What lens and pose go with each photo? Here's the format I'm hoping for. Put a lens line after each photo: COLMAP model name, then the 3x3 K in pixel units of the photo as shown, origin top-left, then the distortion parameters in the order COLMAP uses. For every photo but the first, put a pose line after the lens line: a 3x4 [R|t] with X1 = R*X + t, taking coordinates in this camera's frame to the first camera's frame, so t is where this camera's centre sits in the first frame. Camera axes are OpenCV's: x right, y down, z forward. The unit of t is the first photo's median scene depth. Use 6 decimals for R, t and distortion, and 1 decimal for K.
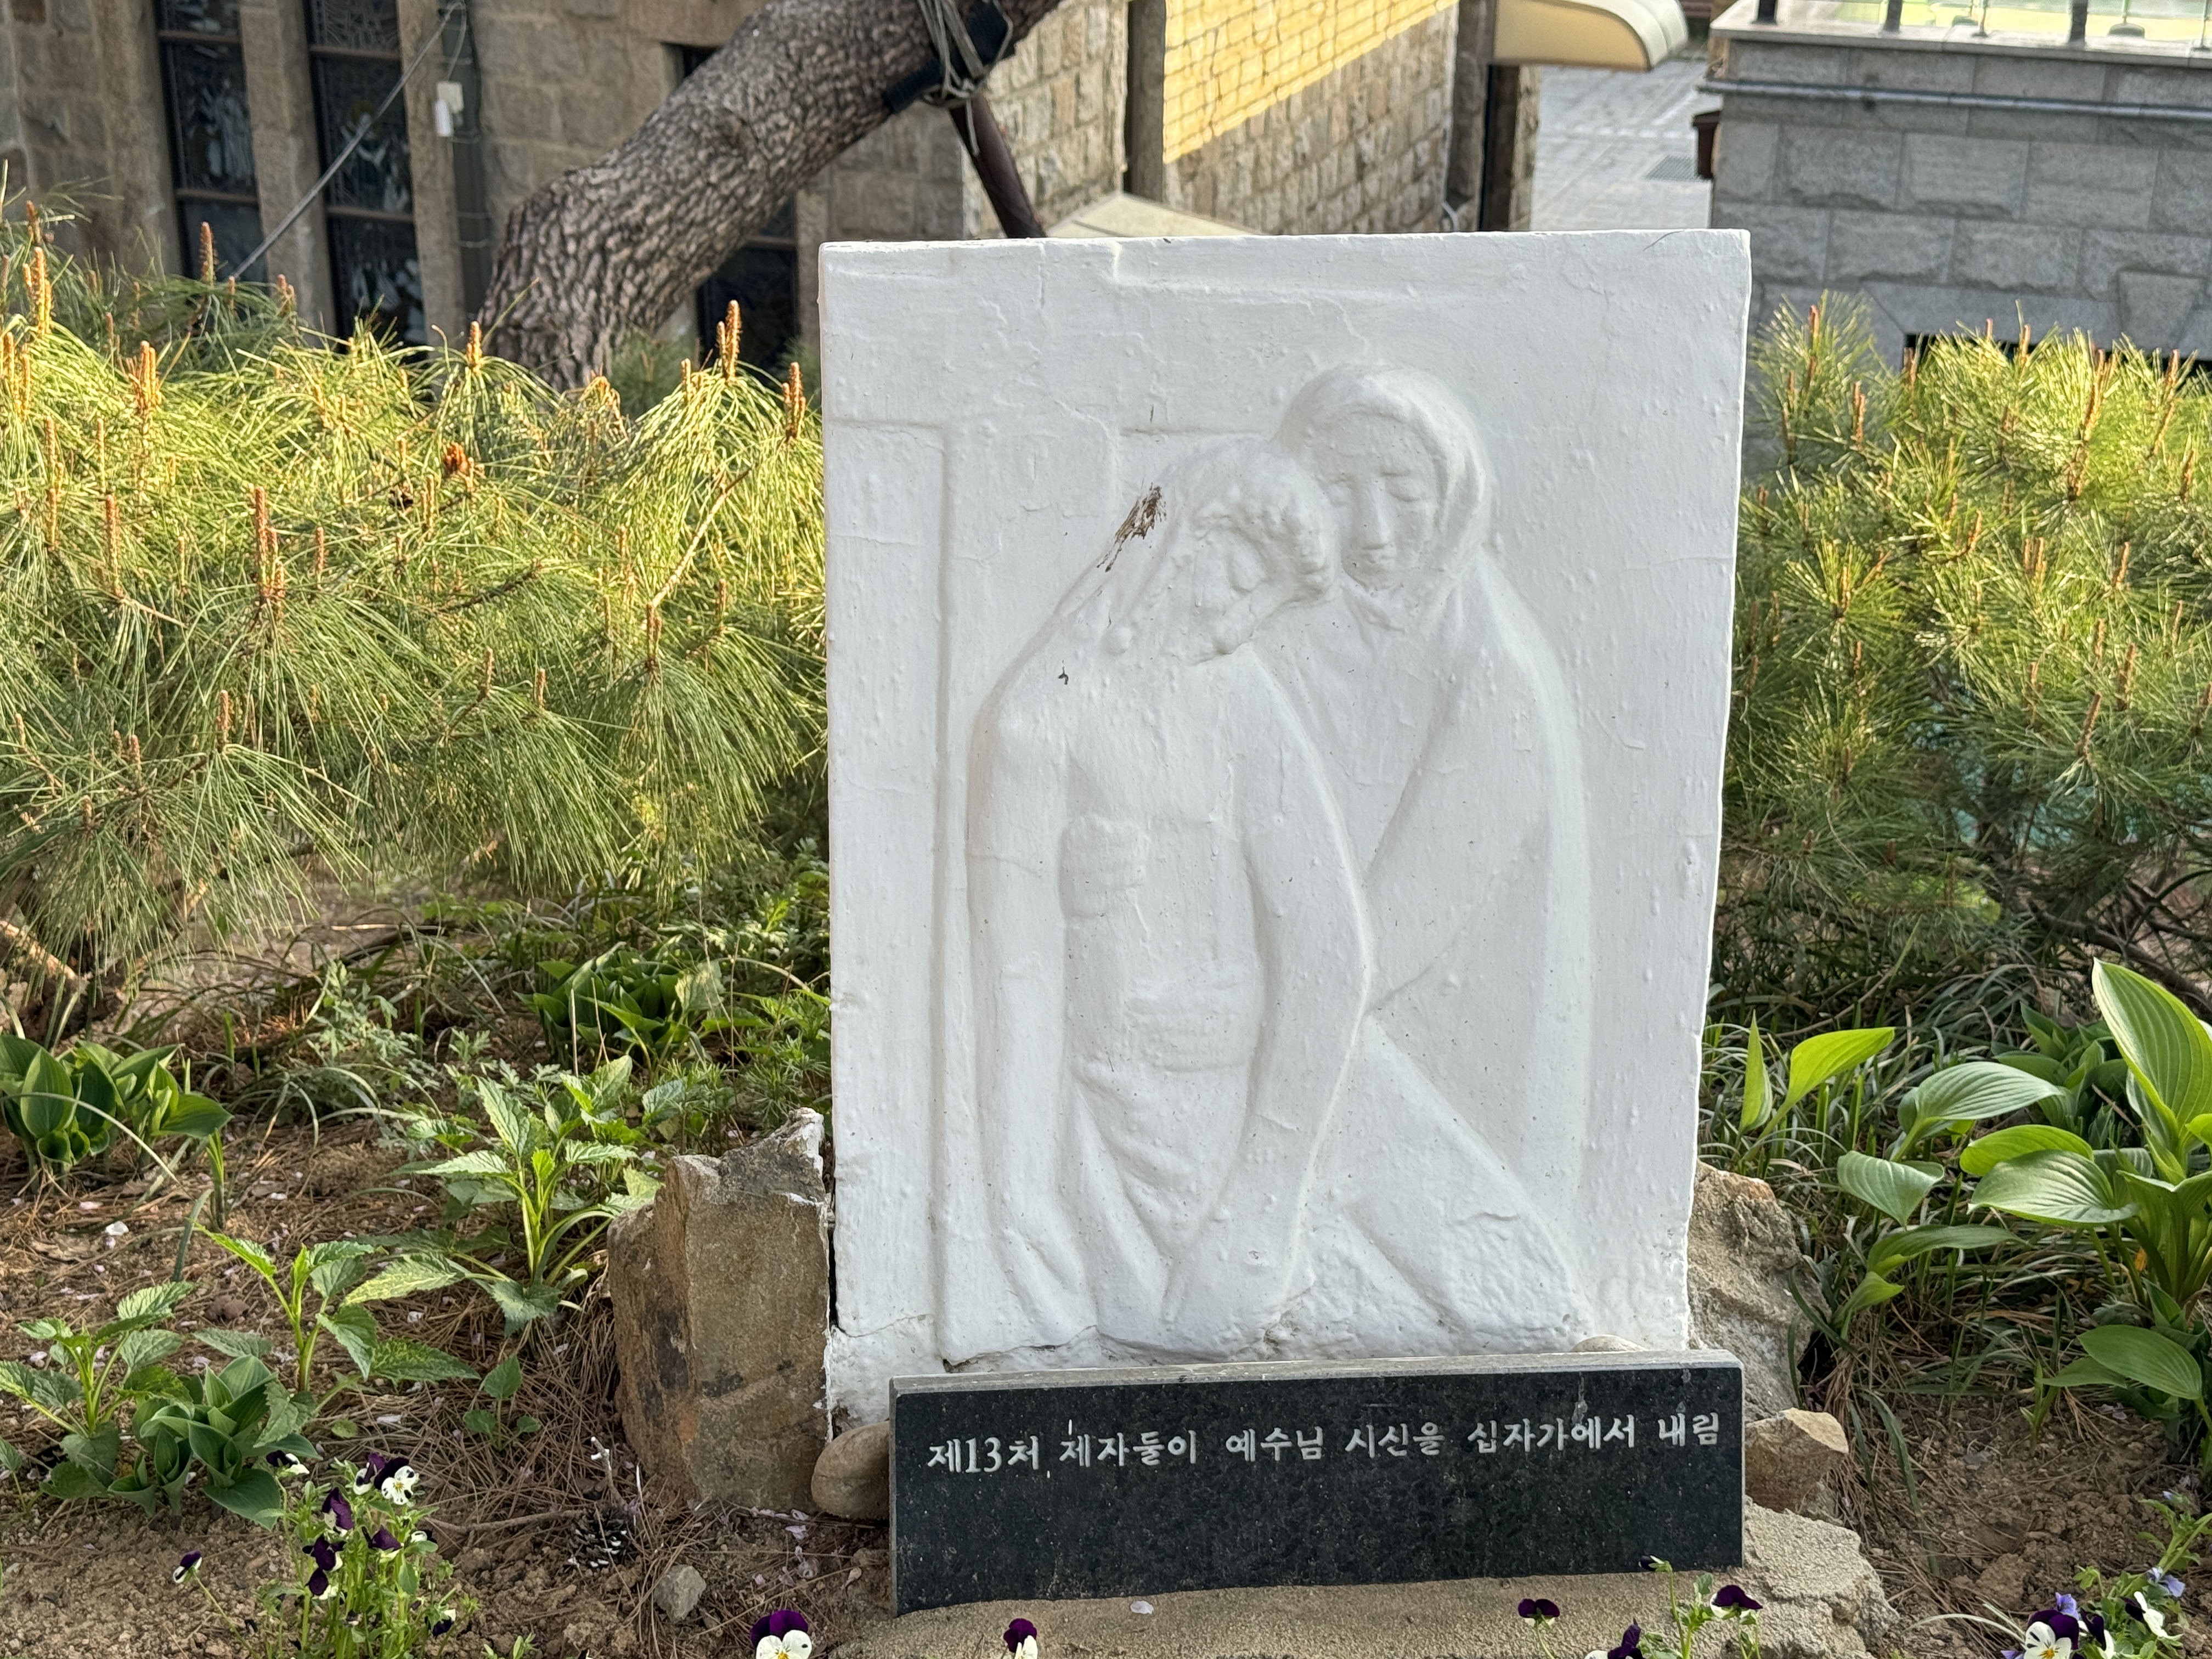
lens RADIAL K [[3125.7, 0, 1106.0], [0, 3125.7, 829.5], [0, 0, 1]] dist [0.117205, -0.045292]
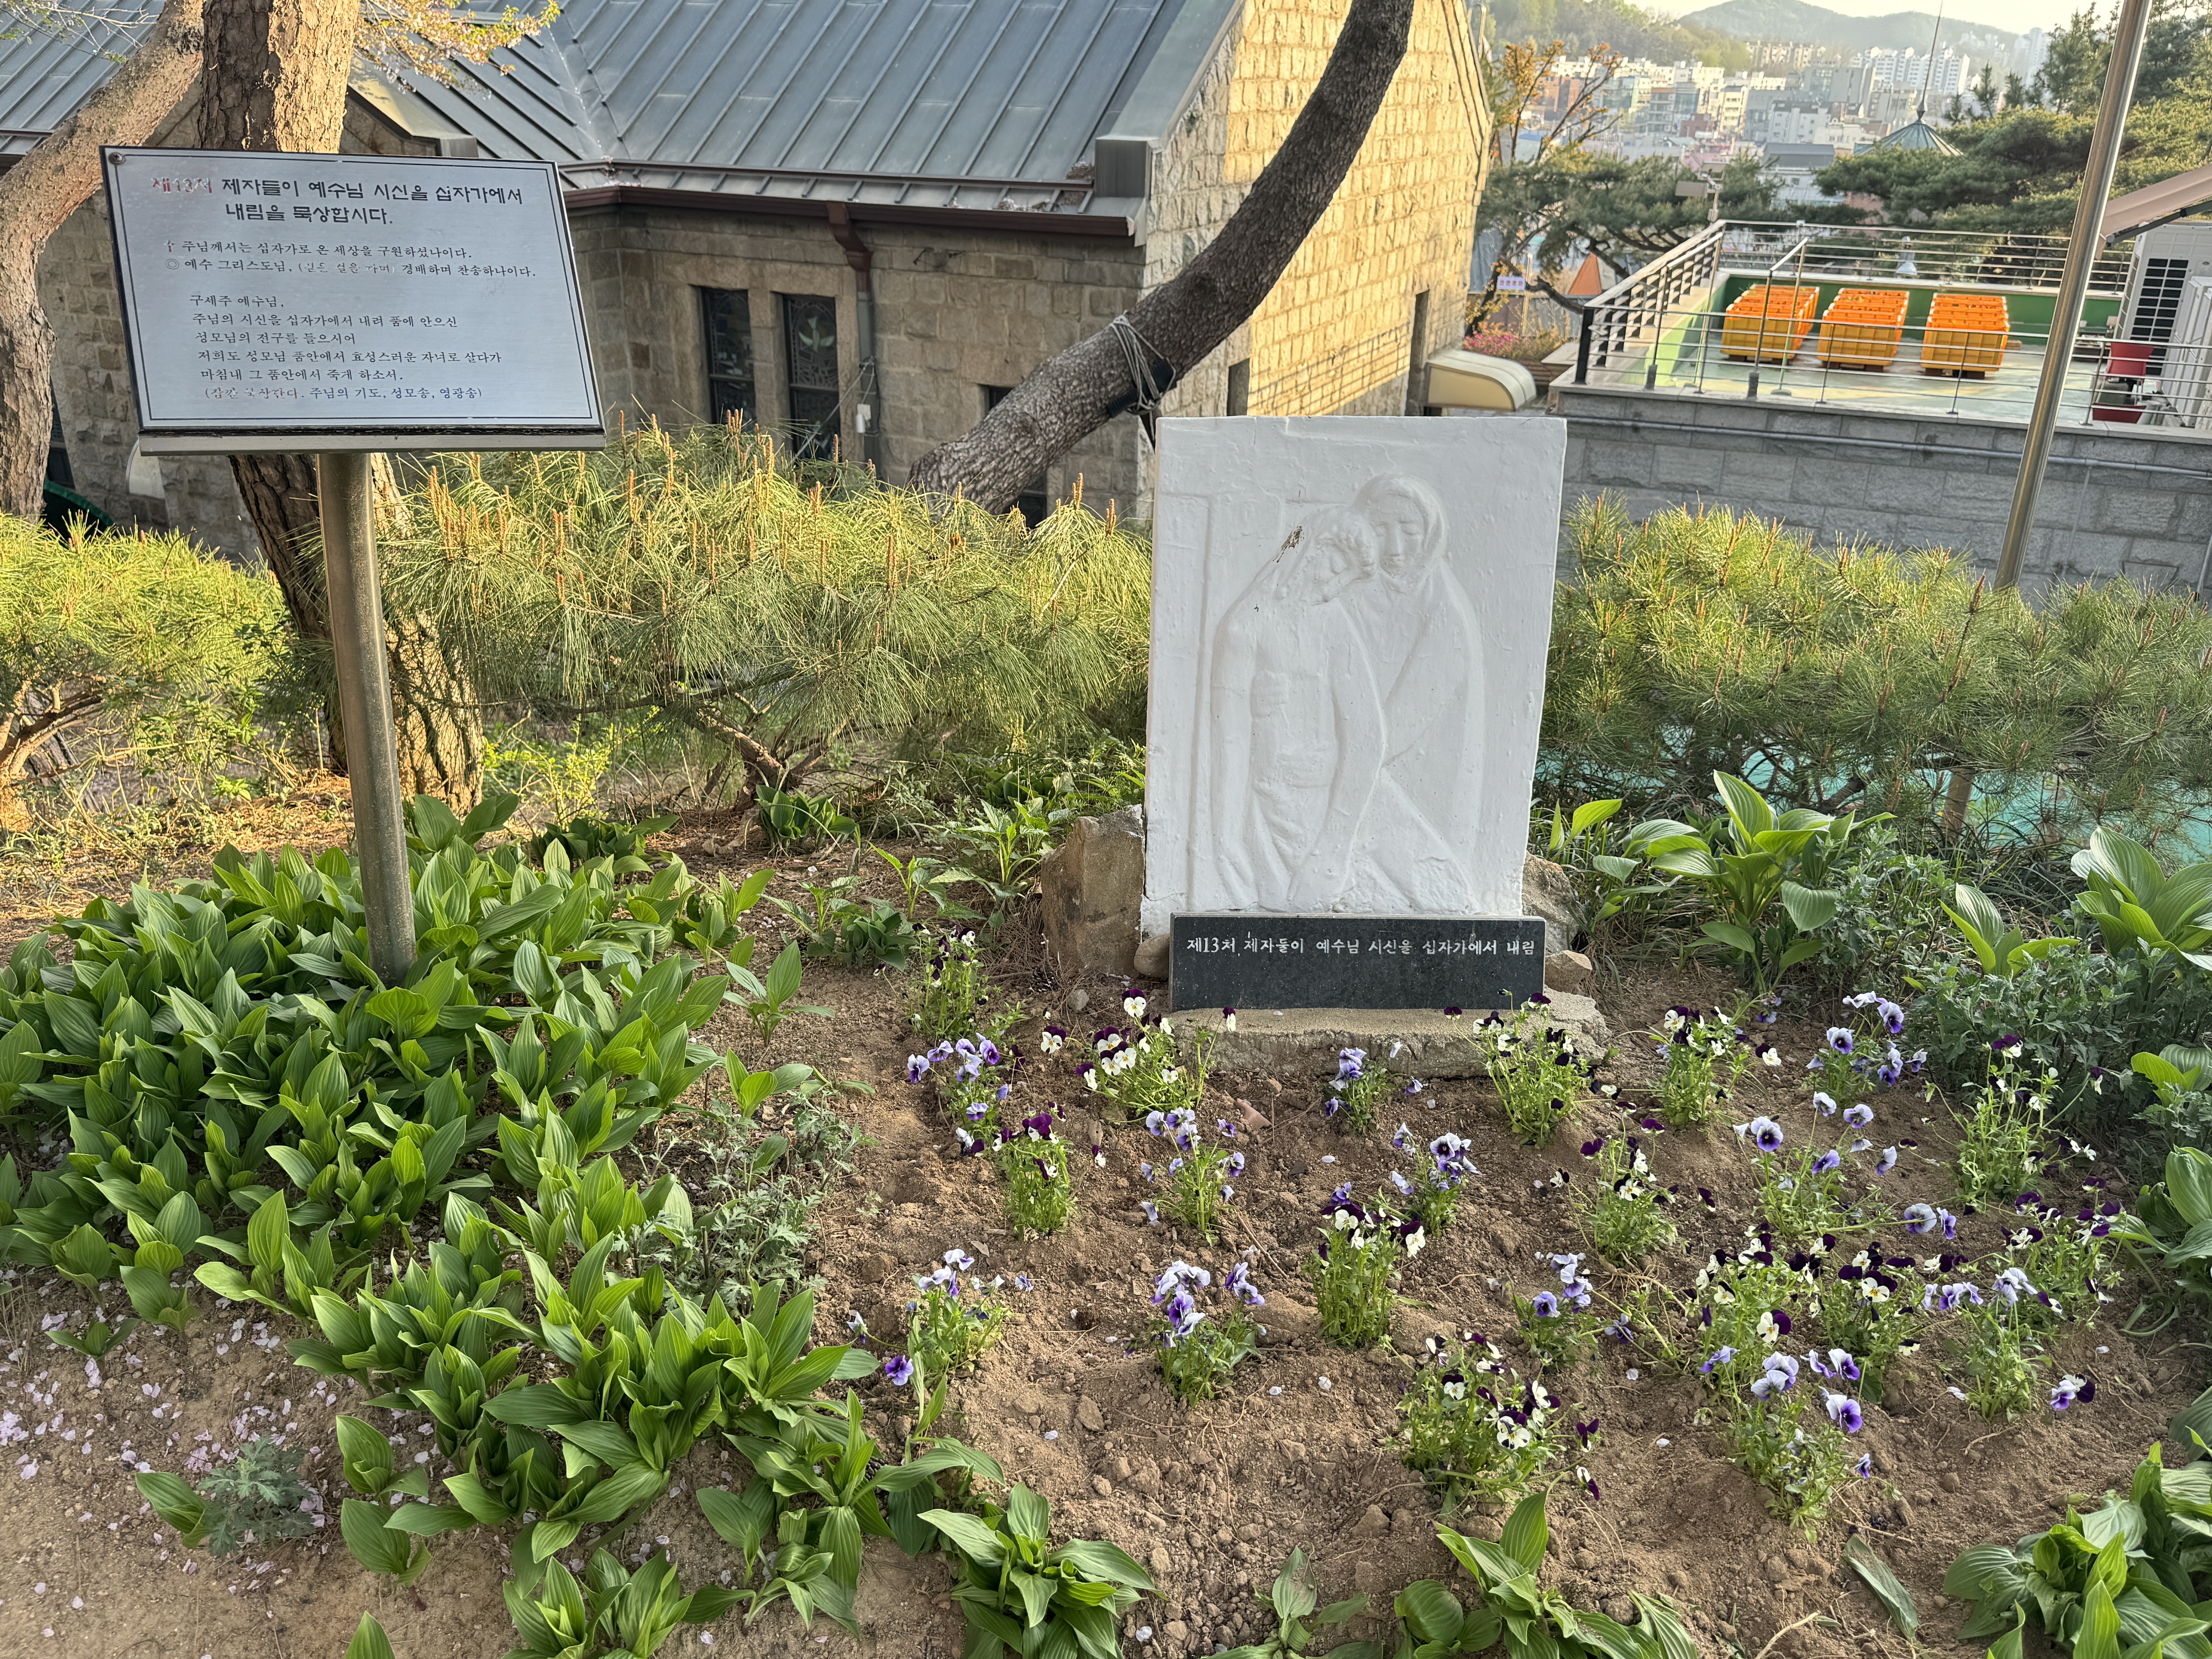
lens RADIAL K [[1756.3, 0, 1106.0], [0, 1756.3, 829.5], [0, 0, 1]] dist [0.143780, -0.230239]
pose [[0.998405, 0.030107, -0.047765, -0.049800], [-0.030382, 0.999526, -0.005030, 0.107334], [0.047591, 0.006473, 0.998846, -0.261464]]
